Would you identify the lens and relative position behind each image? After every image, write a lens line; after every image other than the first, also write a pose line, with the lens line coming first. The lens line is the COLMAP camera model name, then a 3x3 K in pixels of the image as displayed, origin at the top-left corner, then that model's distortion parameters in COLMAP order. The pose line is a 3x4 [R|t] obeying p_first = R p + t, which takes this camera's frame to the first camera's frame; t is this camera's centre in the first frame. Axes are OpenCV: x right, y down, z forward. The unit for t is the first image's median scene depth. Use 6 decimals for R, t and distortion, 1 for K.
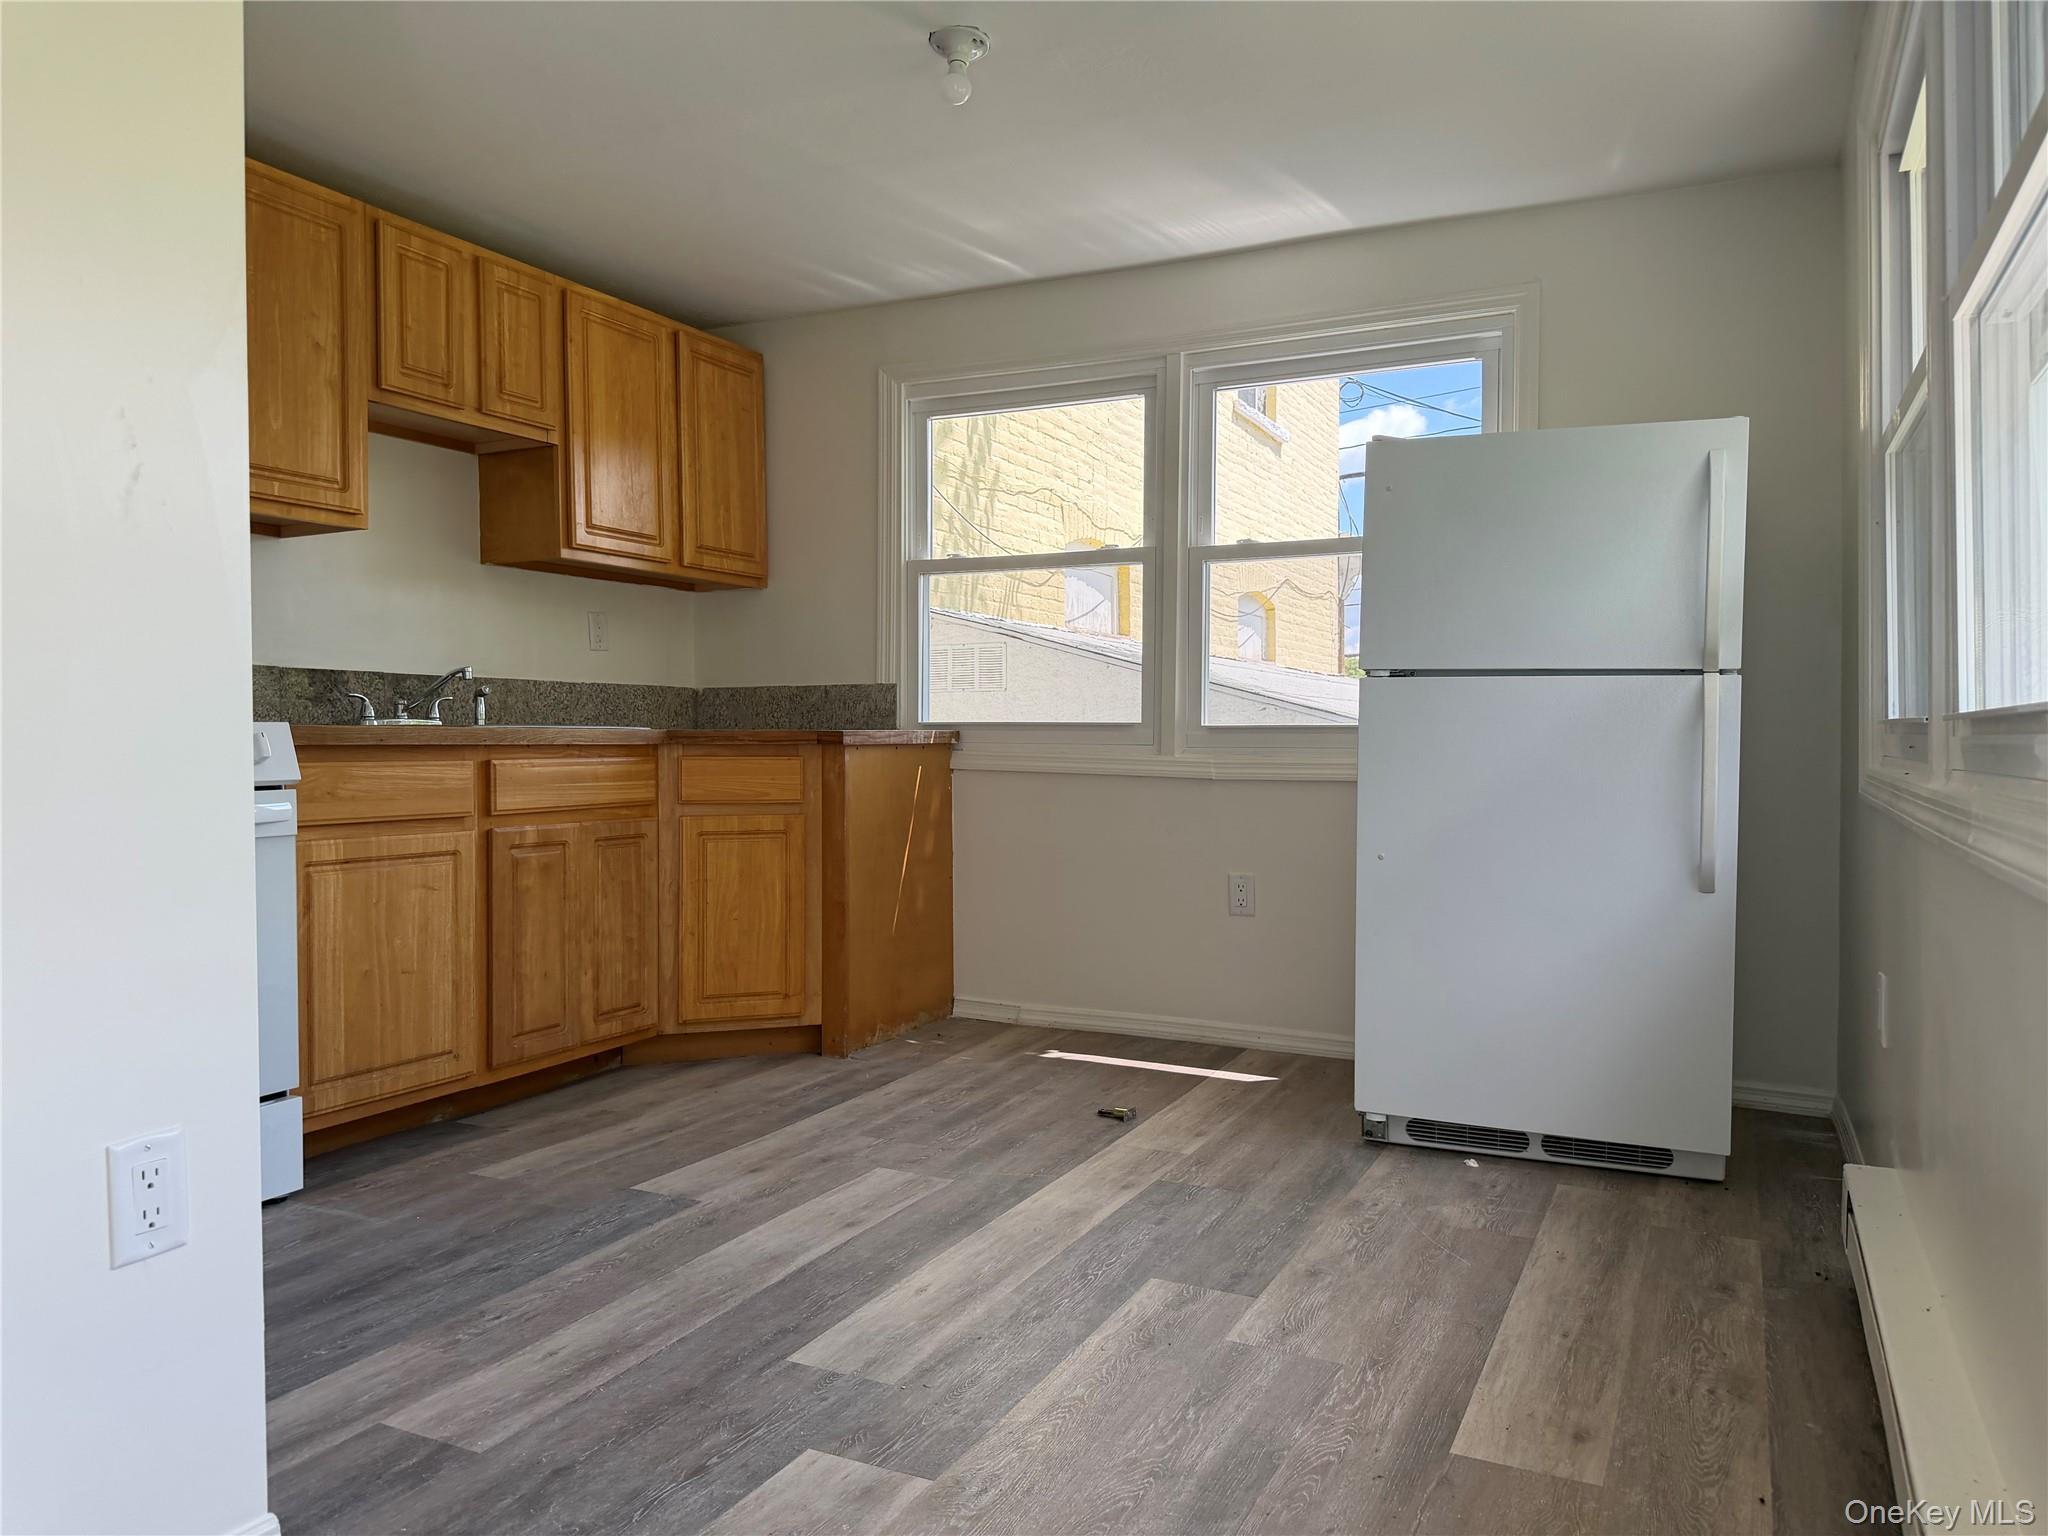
lens RADIAL K [[1454.7, 0, 1013.9], [0, 1454.7, 758.6], [0, 0, 1]] dist [0.041967, -0.069880]
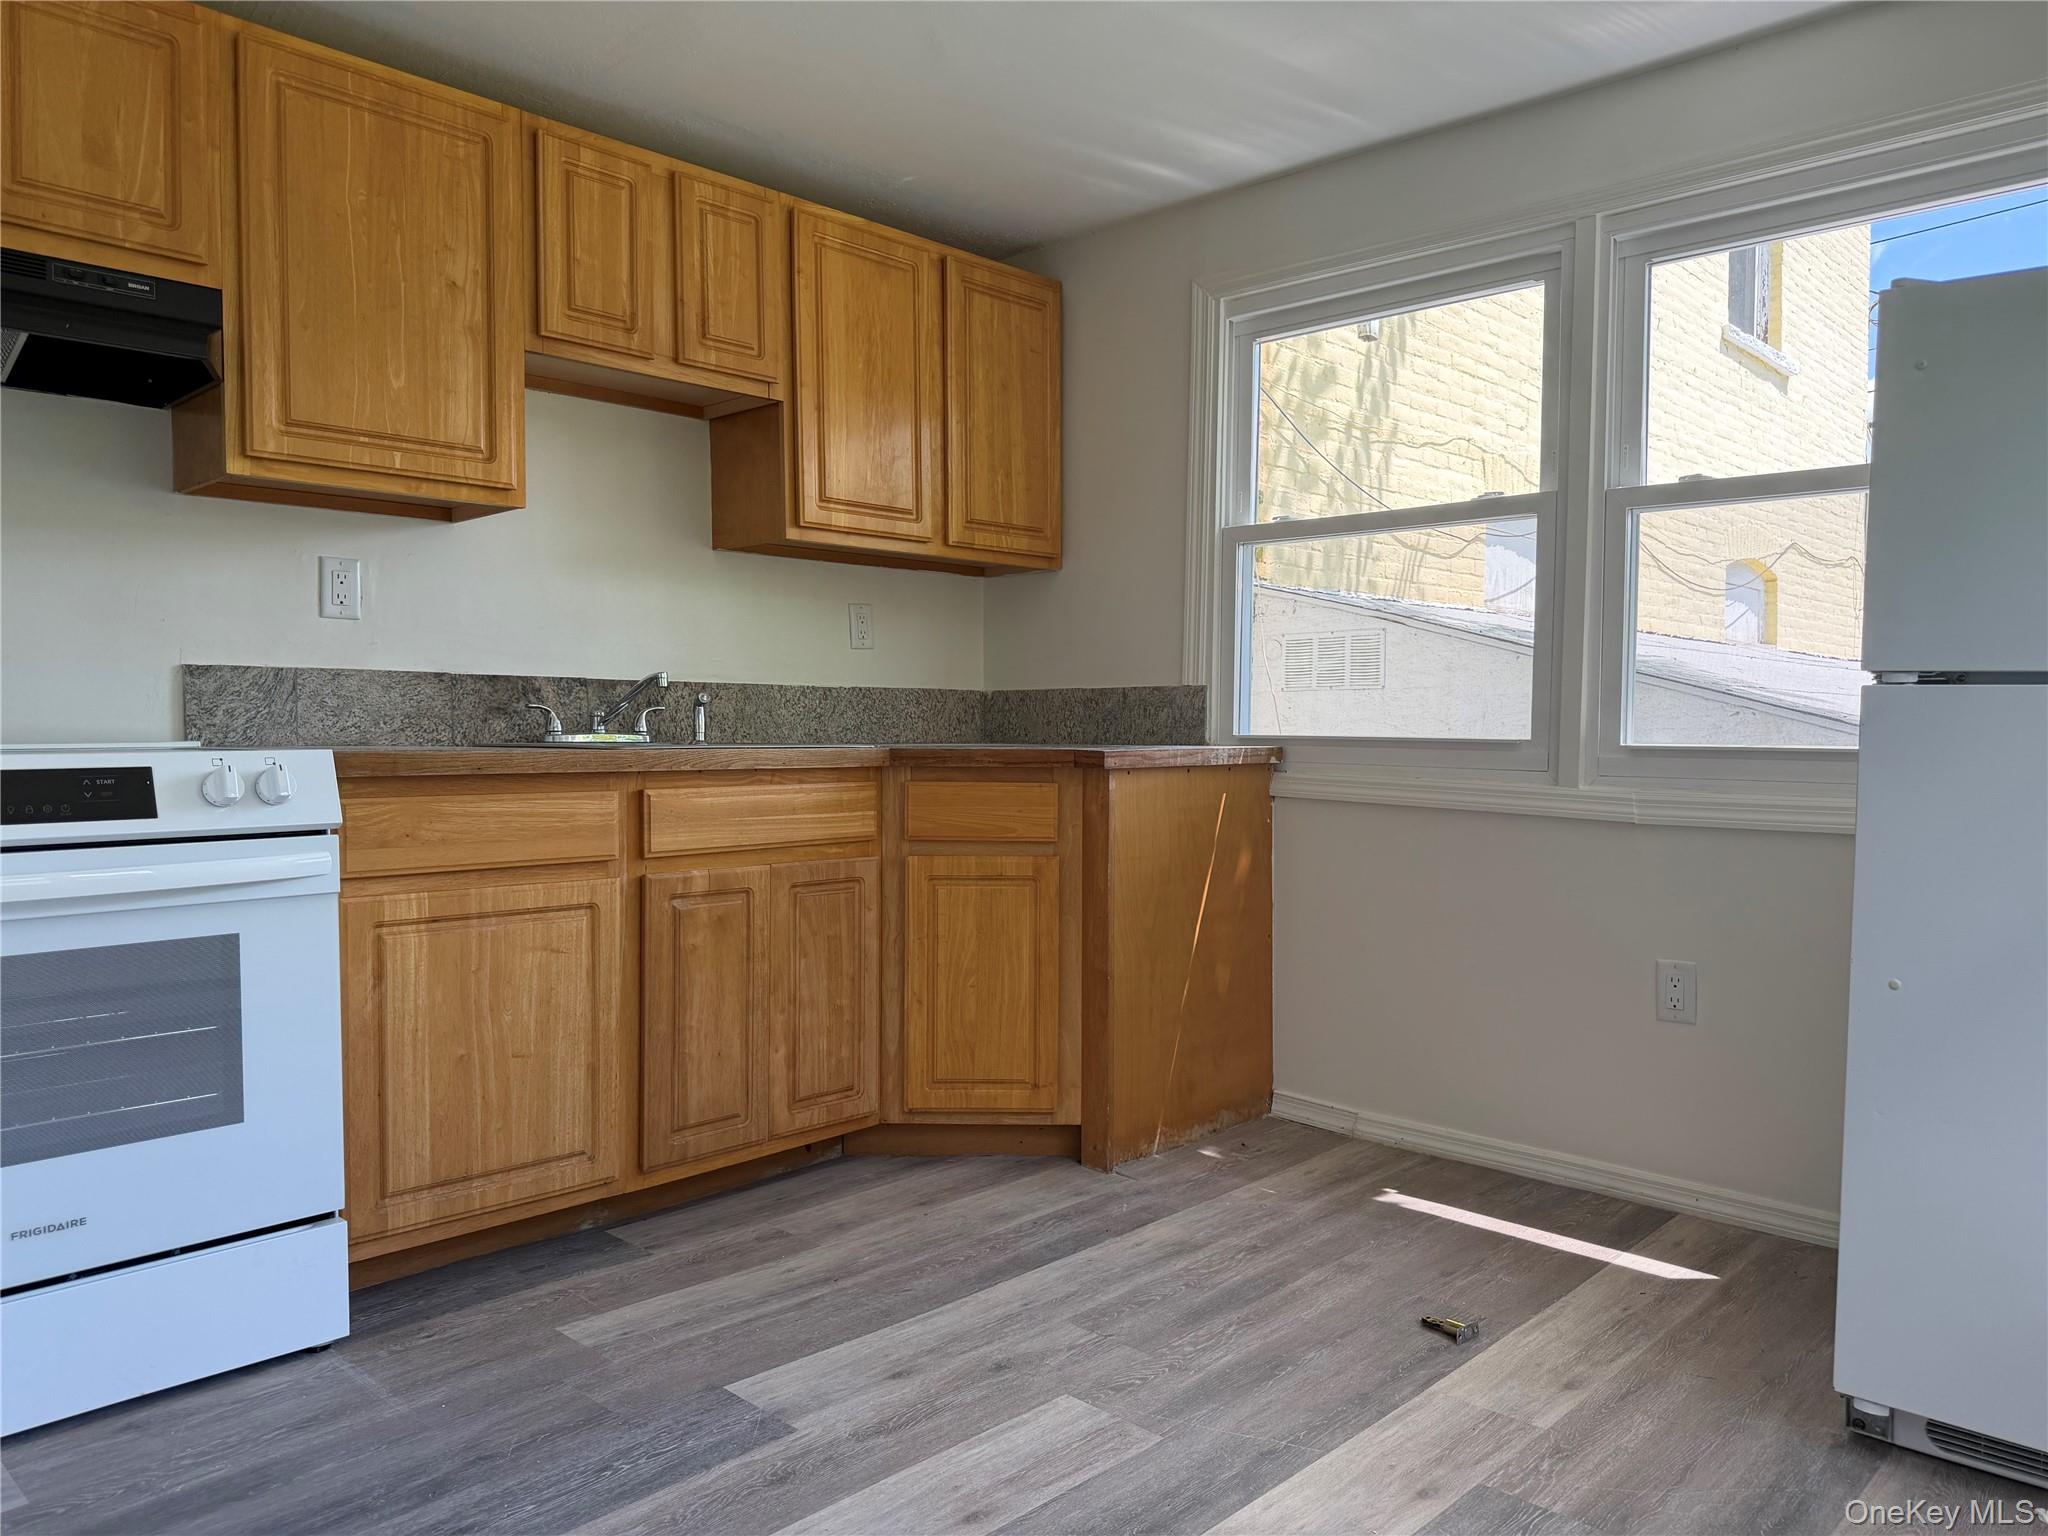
lens RADIAL K [[1454.7, 0, 1026.7], [0, 1454.7, 779.9], [0, 0, 1]] dist [0.041967, -0.069880]
pose [[0.954505, 0.015802, -0.297775, 0.072972], [-0.008603, 0.999639, 0.025468, -0.023563], [0.298070, -0.021748, 0.954296, 0.263960]]
